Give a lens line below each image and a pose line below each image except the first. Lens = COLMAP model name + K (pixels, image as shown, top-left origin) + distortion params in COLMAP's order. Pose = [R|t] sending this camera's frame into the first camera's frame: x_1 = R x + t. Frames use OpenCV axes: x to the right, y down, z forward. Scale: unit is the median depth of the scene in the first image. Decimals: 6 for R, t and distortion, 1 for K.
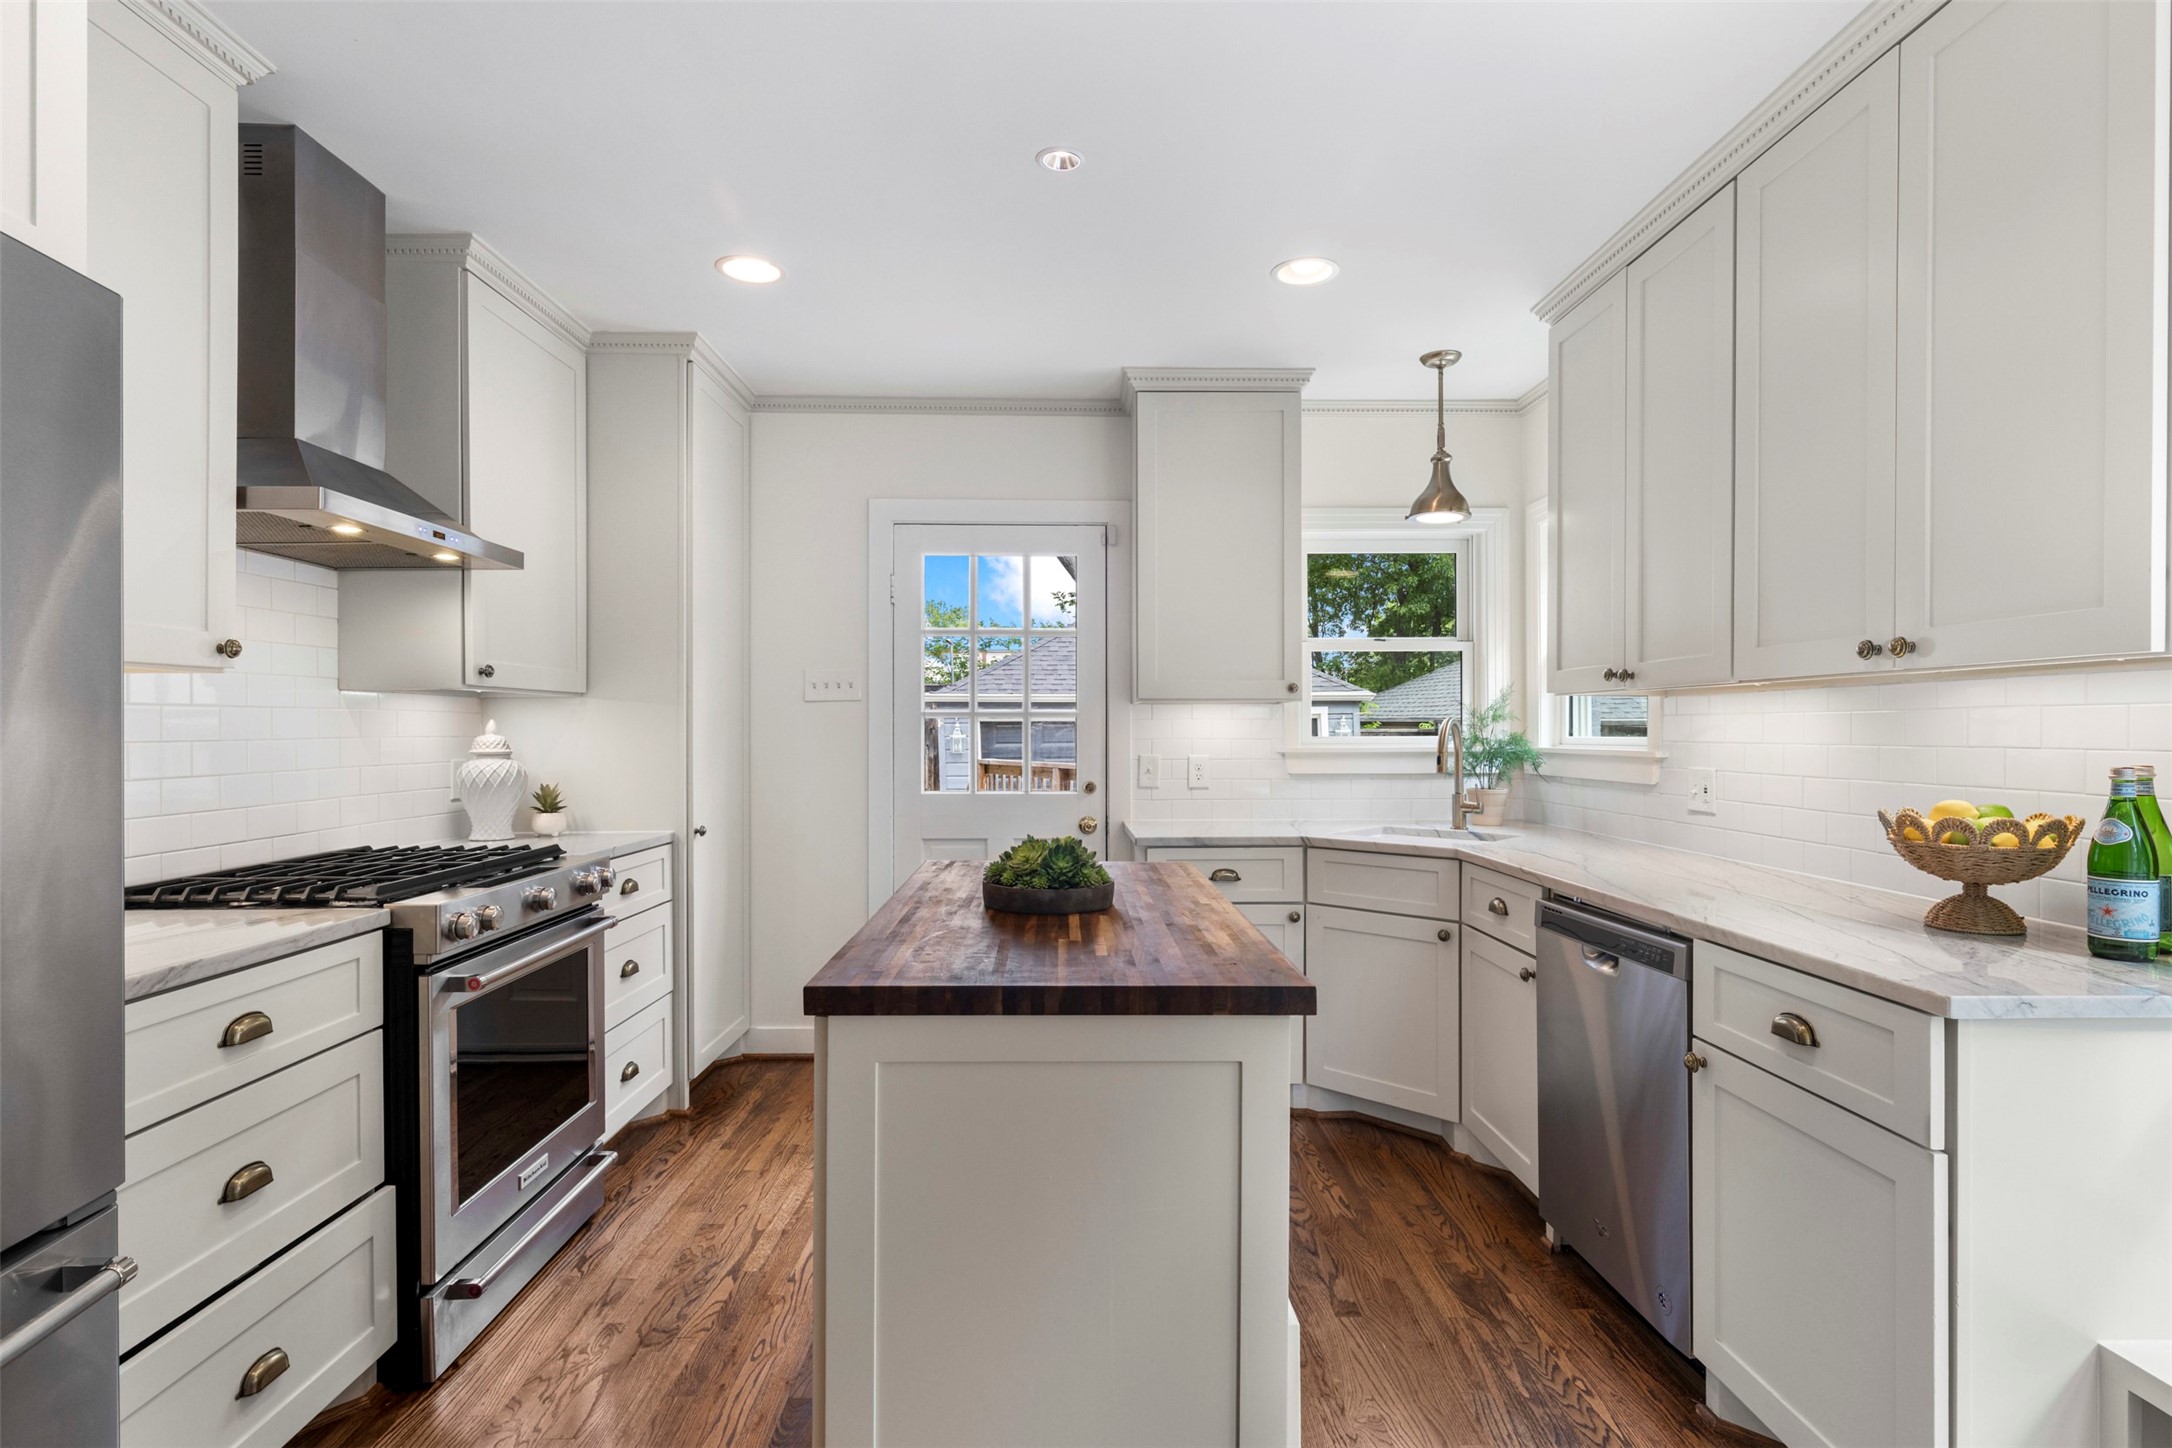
lens RADIAL K [[1075.9, 0, 1099.1], [0, 1075.9, 726.5], [0, 0, 1]] dist [0.003507, -0.000274]
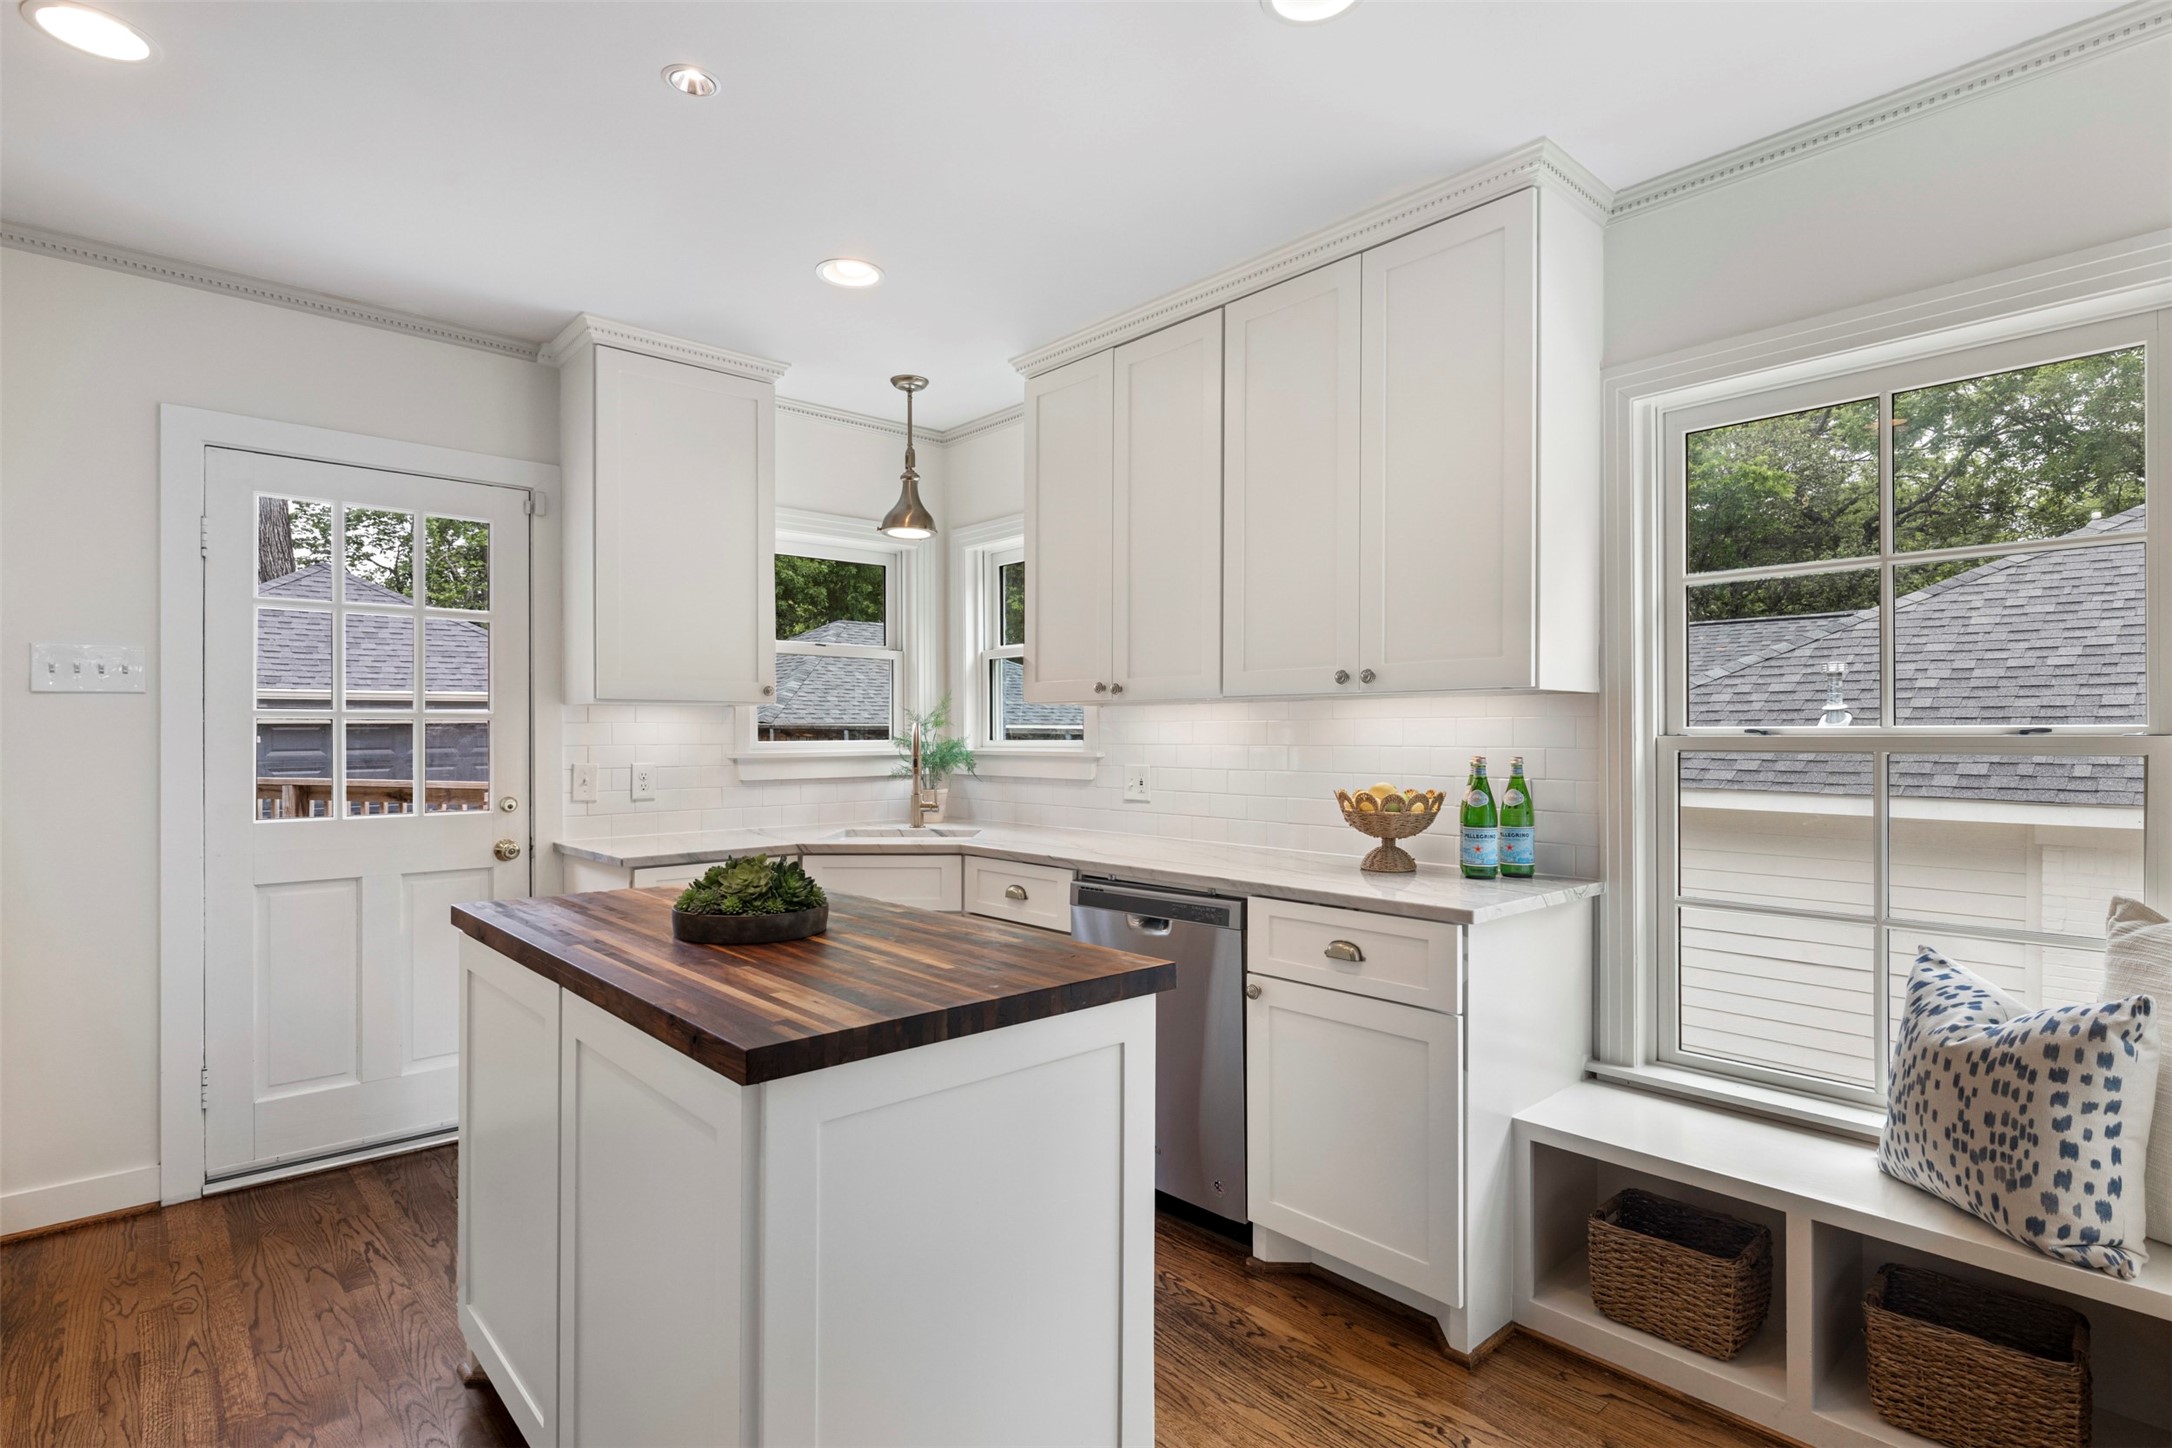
lens RADIAL K [[1075.9, 0, 1109.0], [0, 1075.9, 729.2], [0, 0, 1]] dist [0.003507, -0.000274]
pose [[0.750825, 0.001669, 0.660499, -0.278272], [-0.000746, 0.999998, -0.001678, -0.000505], [-0.660501, 0.000767, 0.750825, 0.094117]]
